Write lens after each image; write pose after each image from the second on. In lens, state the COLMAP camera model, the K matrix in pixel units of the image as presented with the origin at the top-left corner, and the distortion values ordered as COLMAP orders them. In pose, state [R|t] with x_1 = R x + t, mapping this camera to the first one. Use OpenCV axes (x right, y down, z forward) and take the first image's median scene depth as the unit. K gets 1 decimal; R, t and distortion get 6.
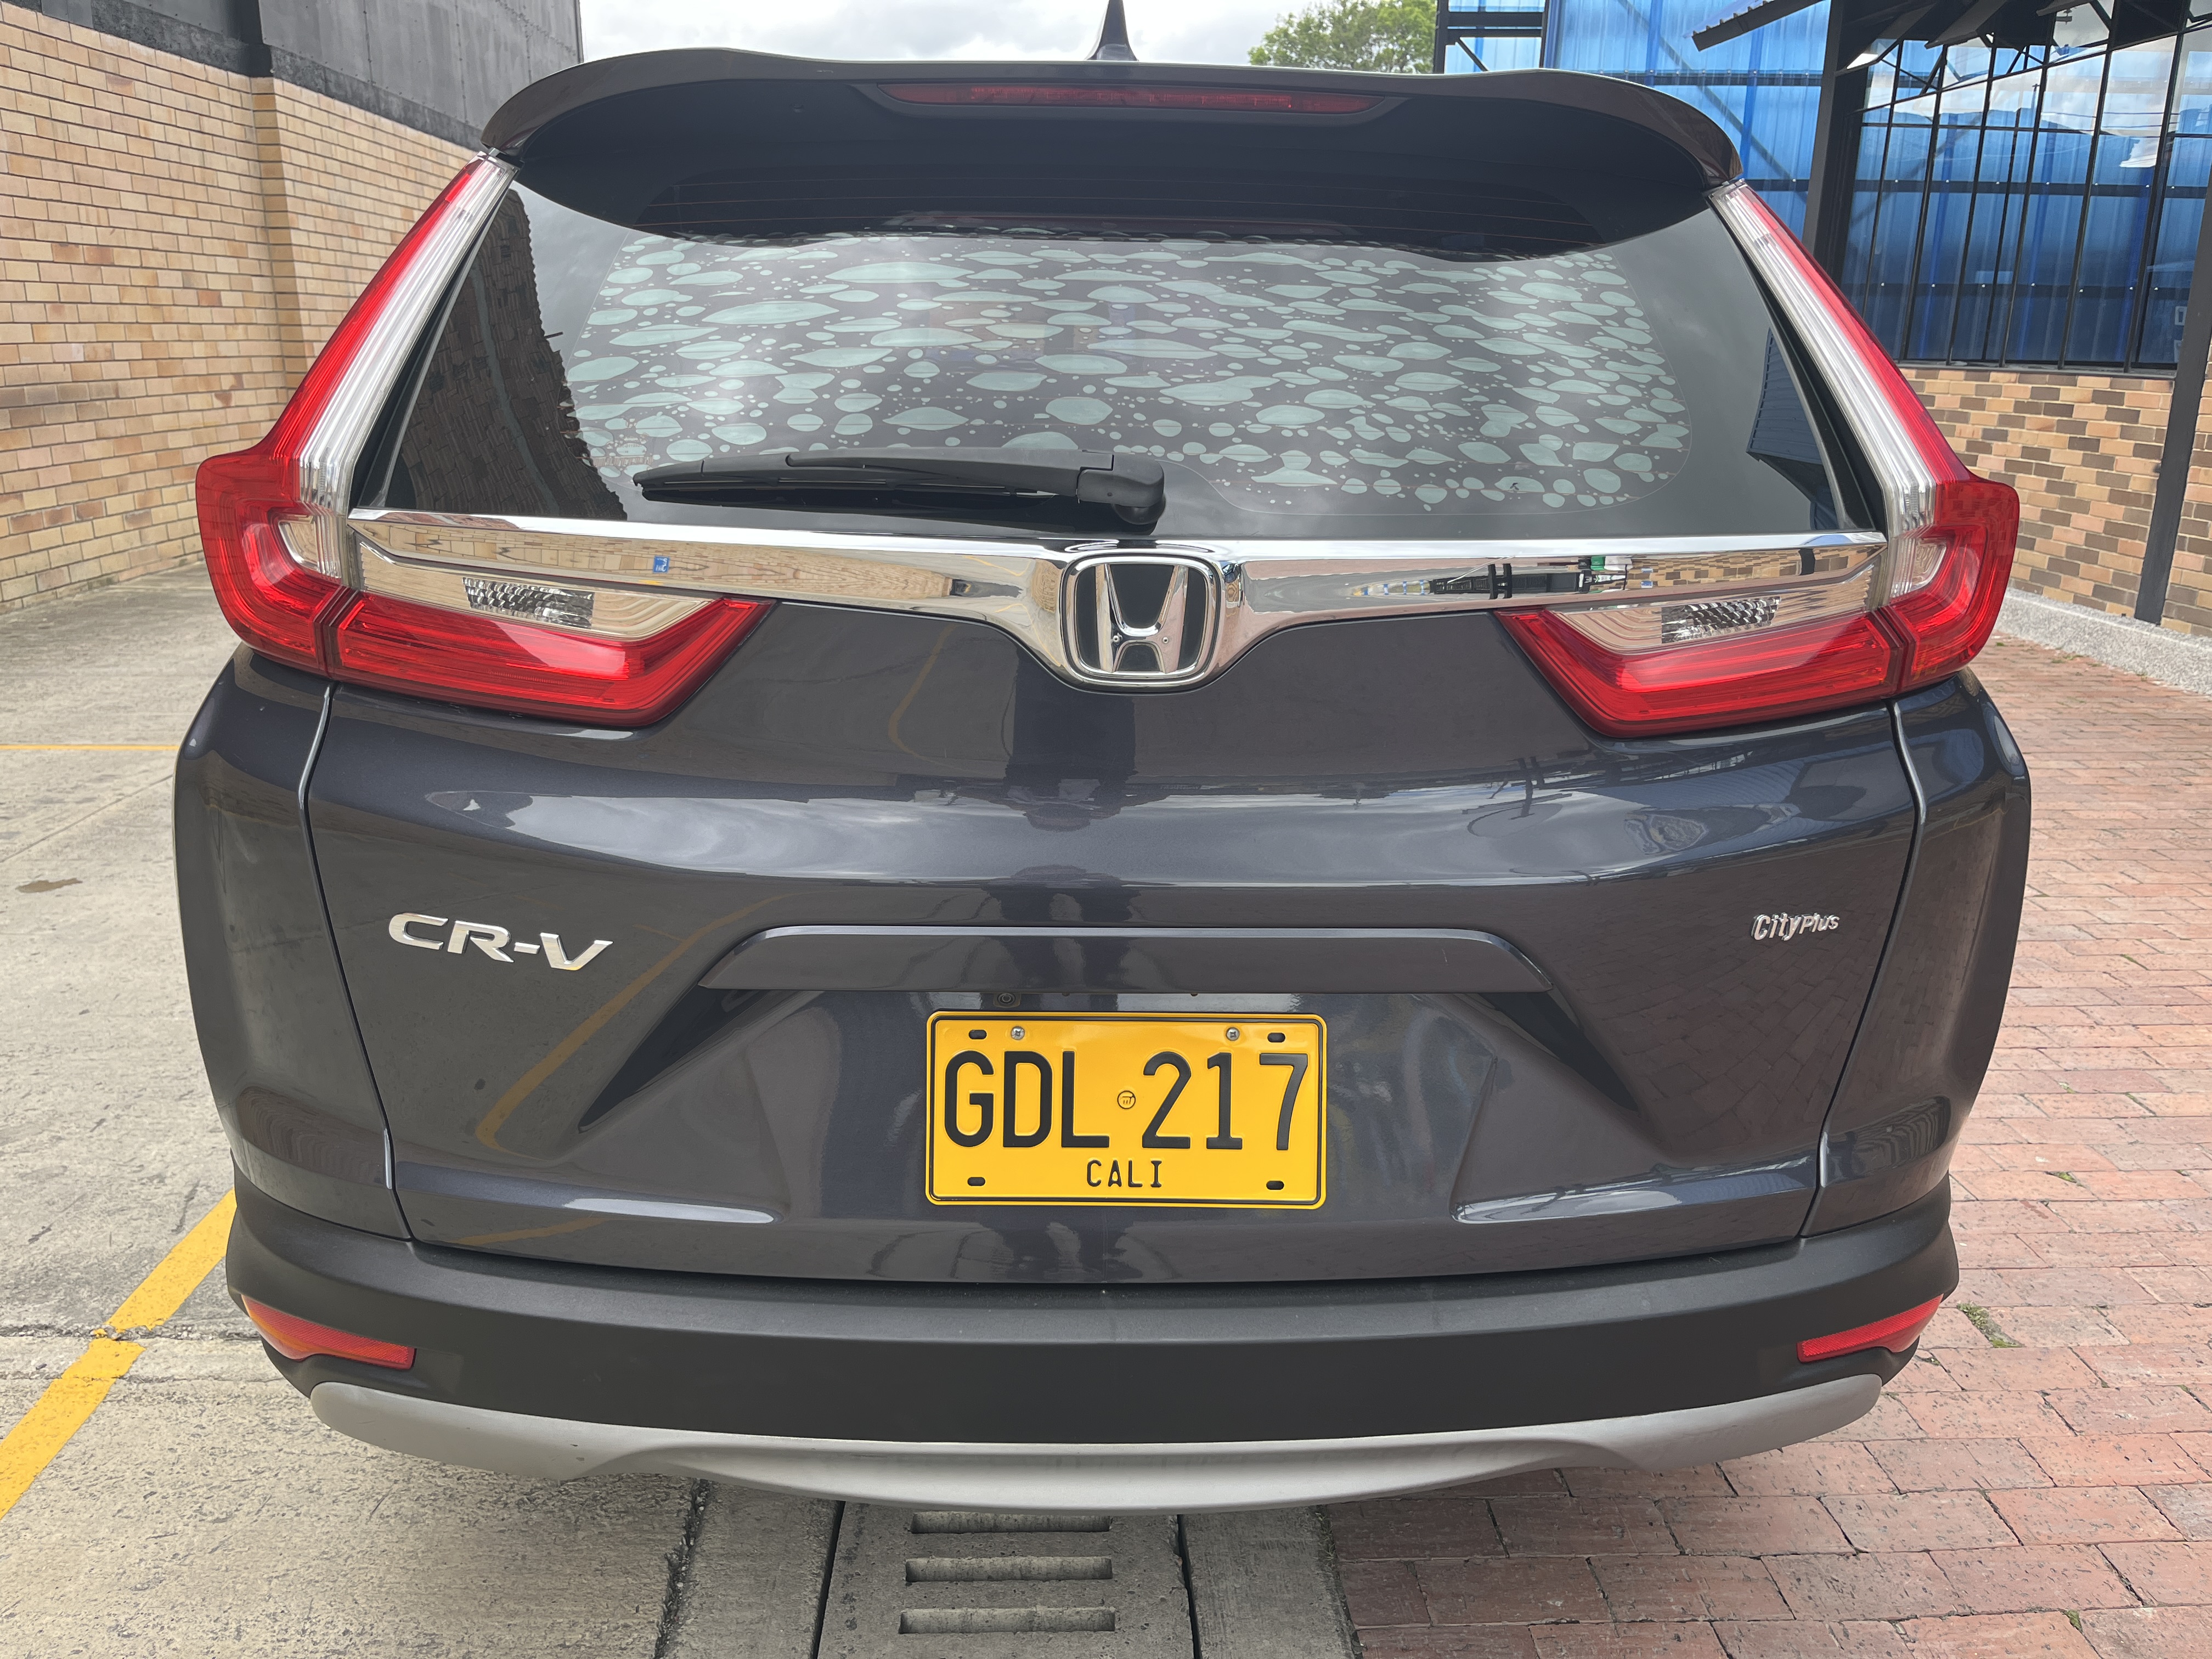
lens RADIAL K [[1664.2, 0, 1096.9], [0, 1664.2, 836.7], [0, 0, 1]] dist [0.033759, -0.064422]
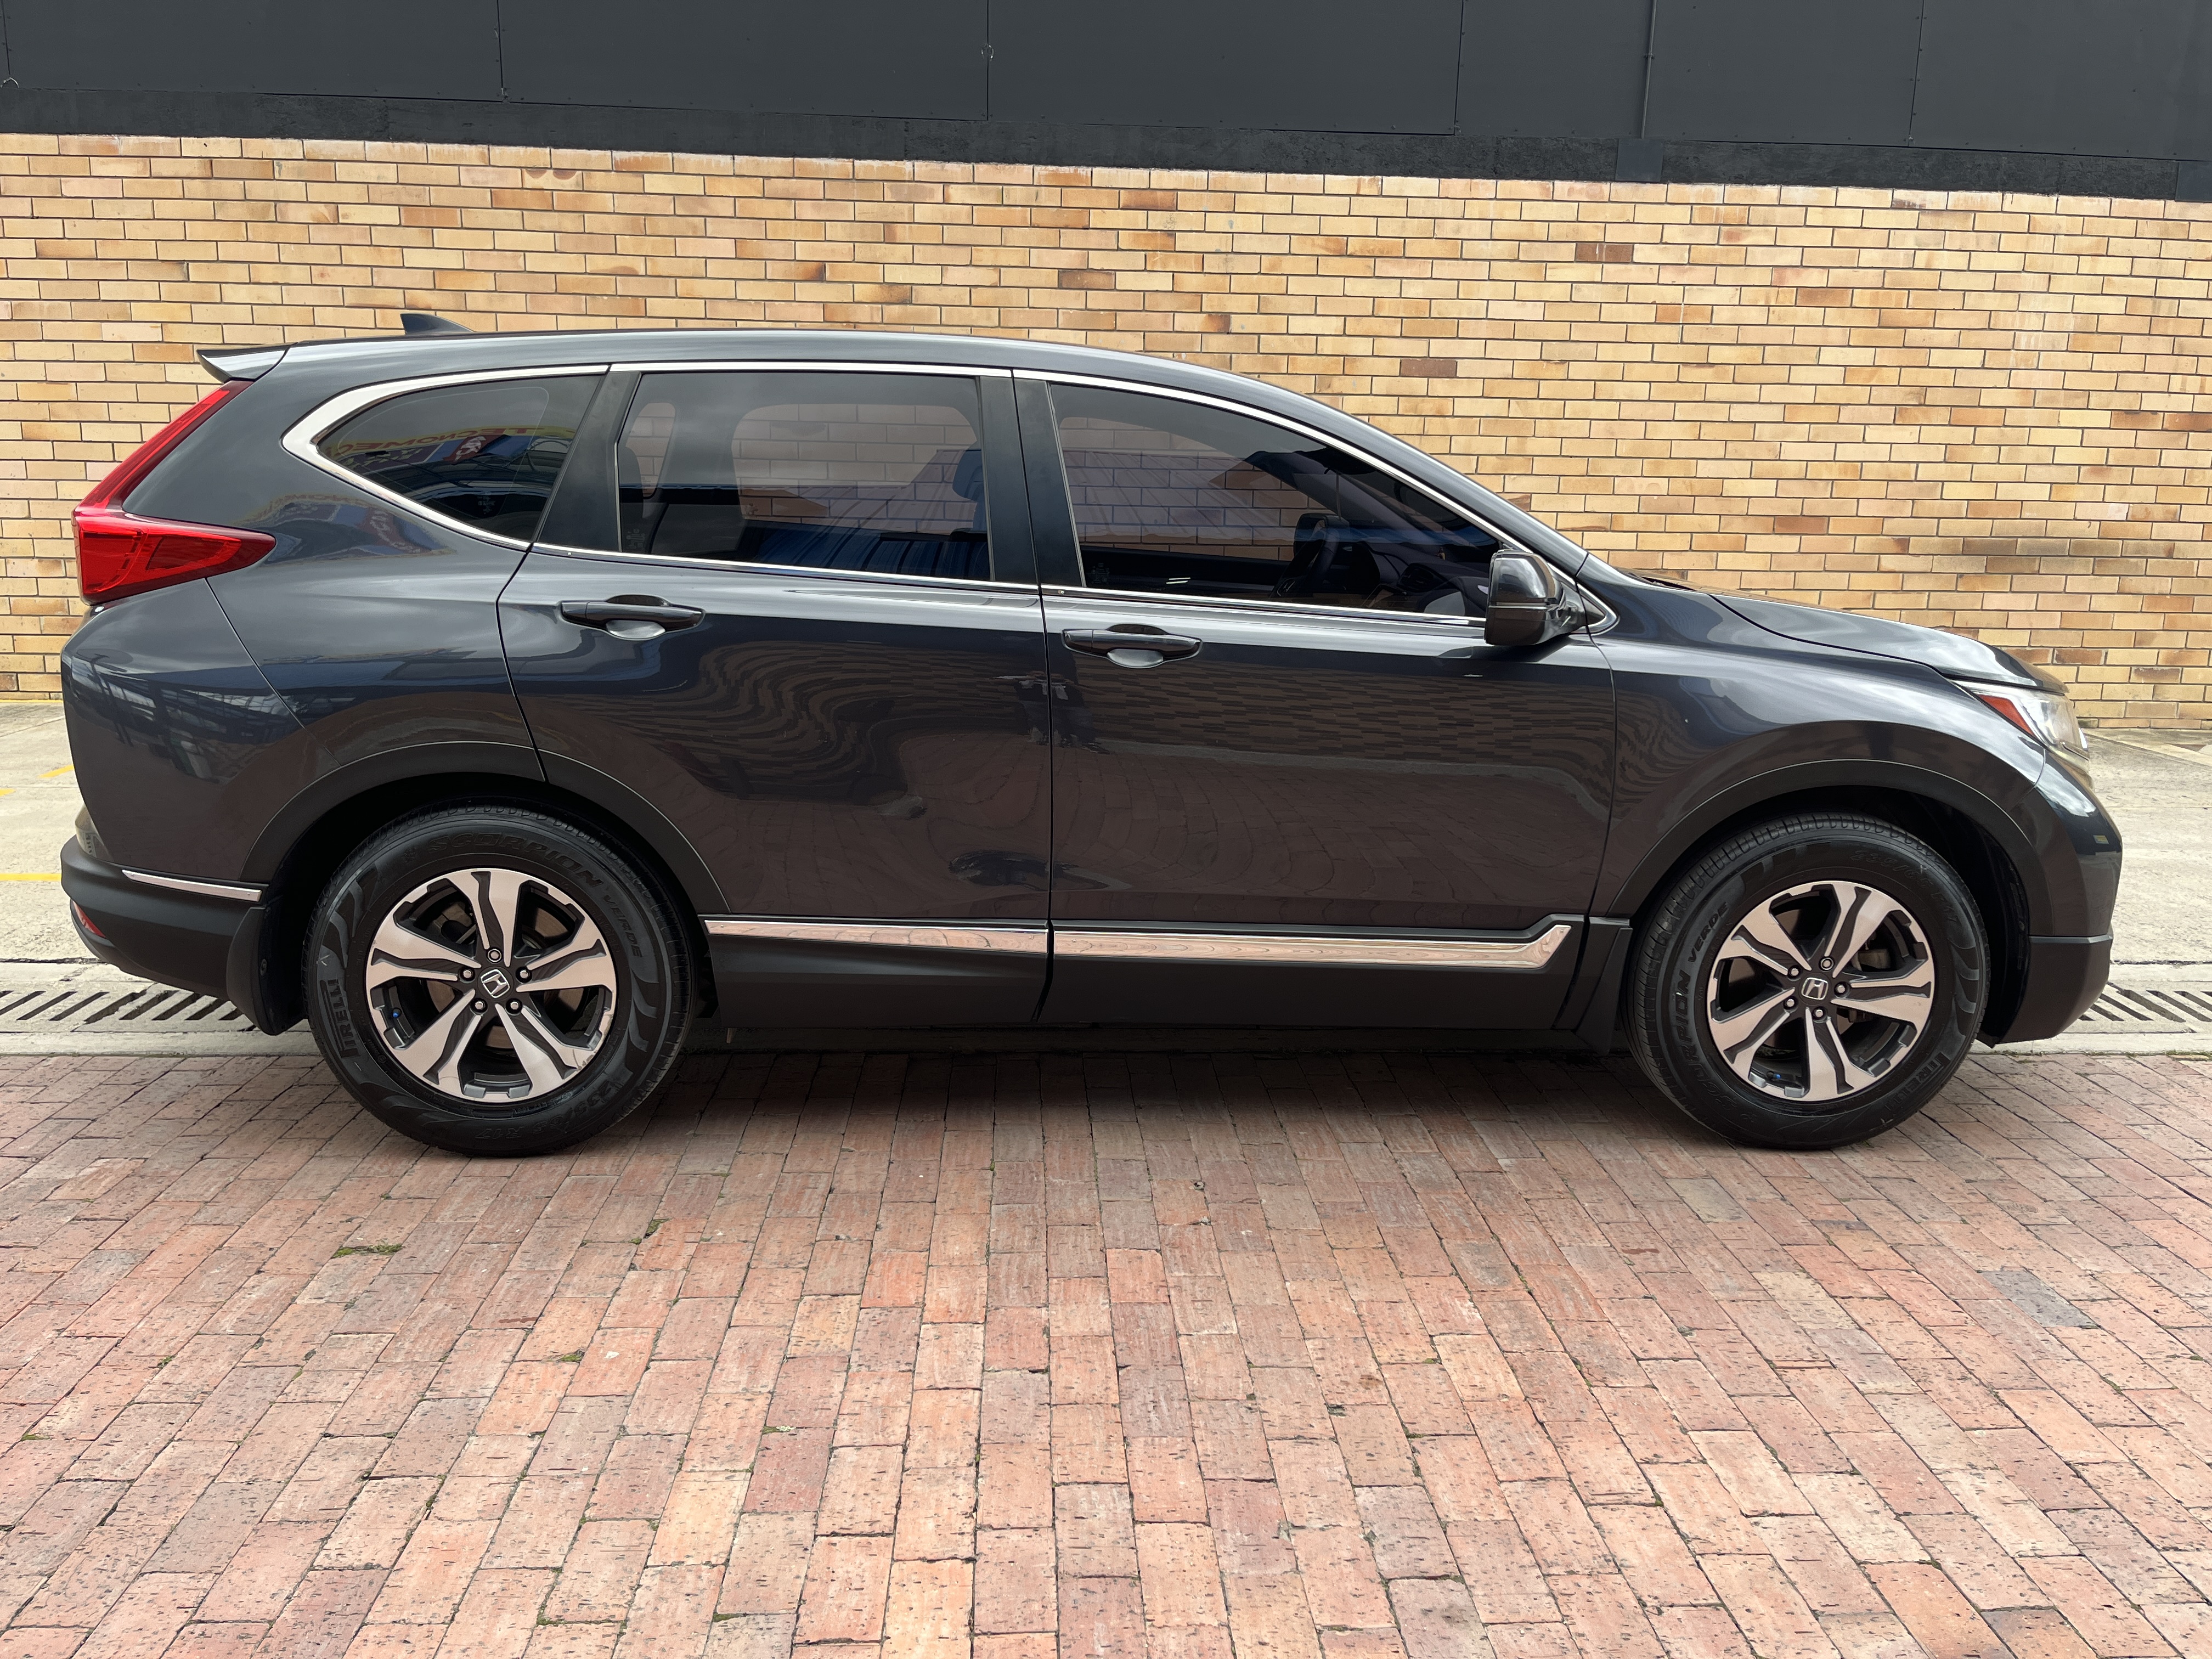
lens RADIAL K [[1664.2, 0, 1109.5], [0, 1664.2, 825.5], [0, 0, 1]] dist [0.033759, -0.064422]
pose [[0.029653, 0.195299, -0.980295, 3.115964], [-0.299179, 0.937500, 0.177723, -0.694743], [0.953736, 0.288014, 0.086229, 2.452046]]
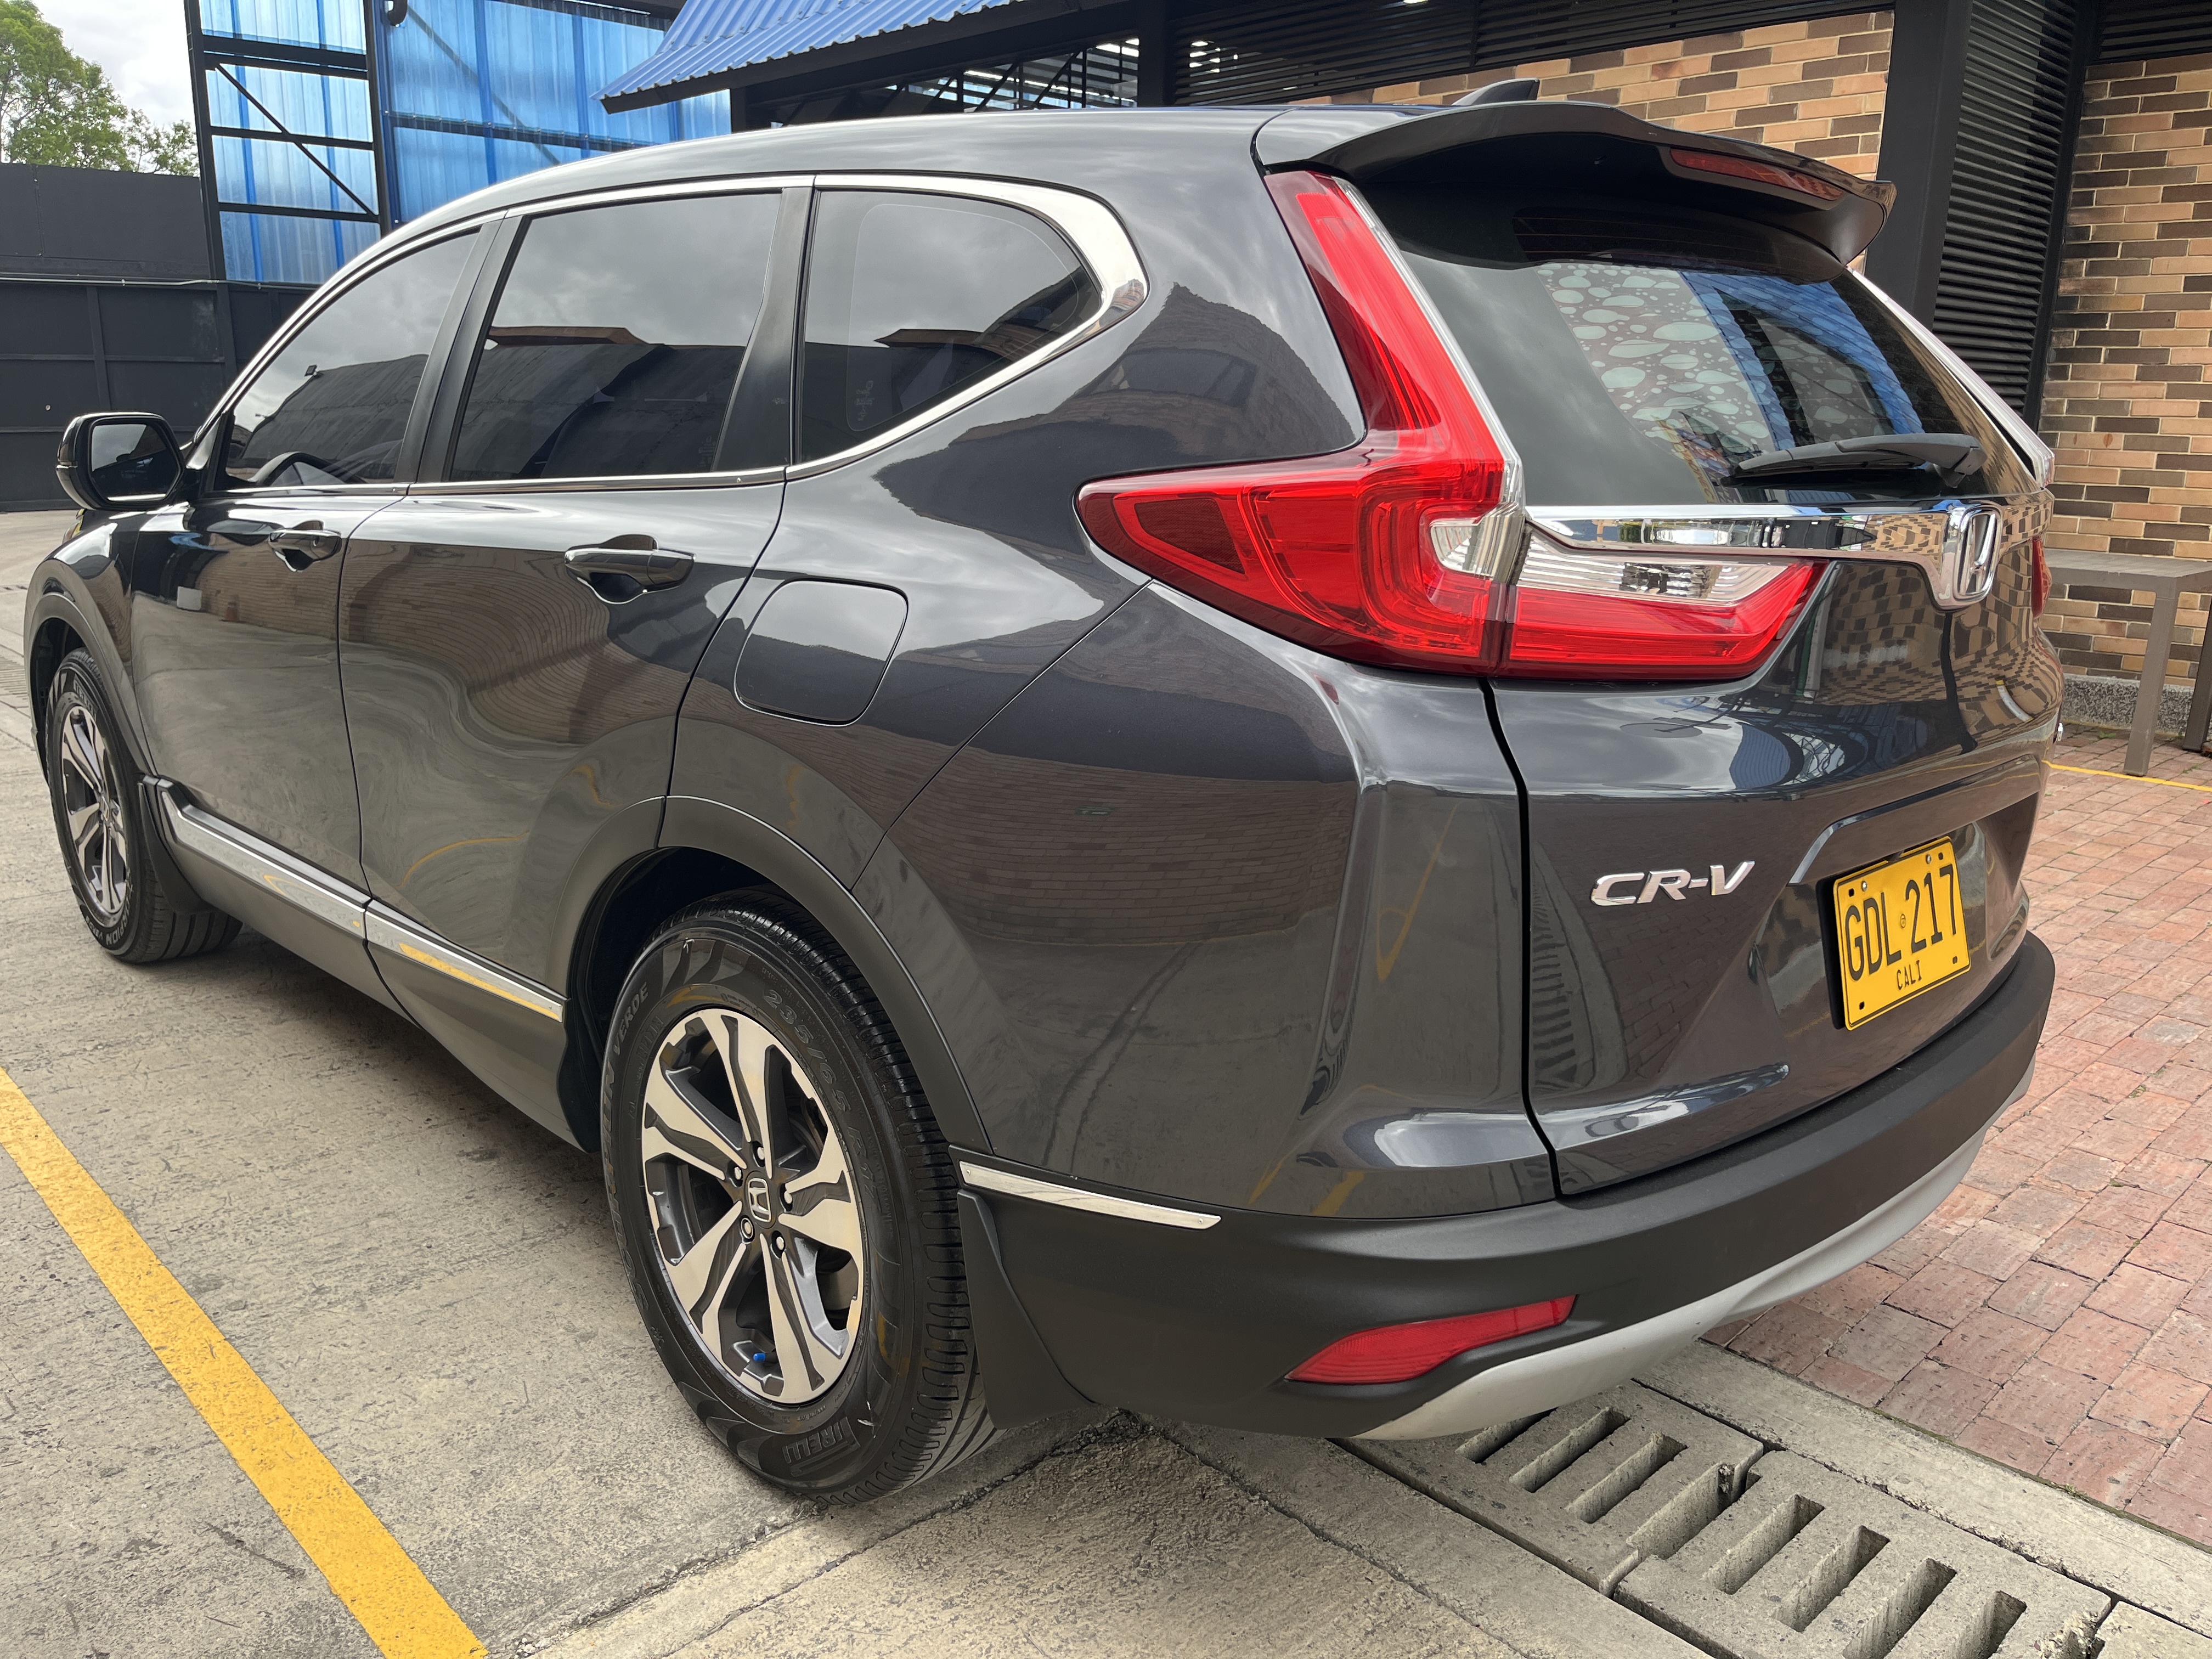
lens RADIAL K [[1664.2, 0, 1117.3], [0, 1664.2, 818.8], [0, 0, 1]] dist [0.033759, -0.064422]
pose [[0.739712, -0.156729, 0.654417, -1.328443], [0.181991, 0.982852, 0.029676, -0.079592], [-0.647846, 0.097146, 0.755551, 0.379486]]
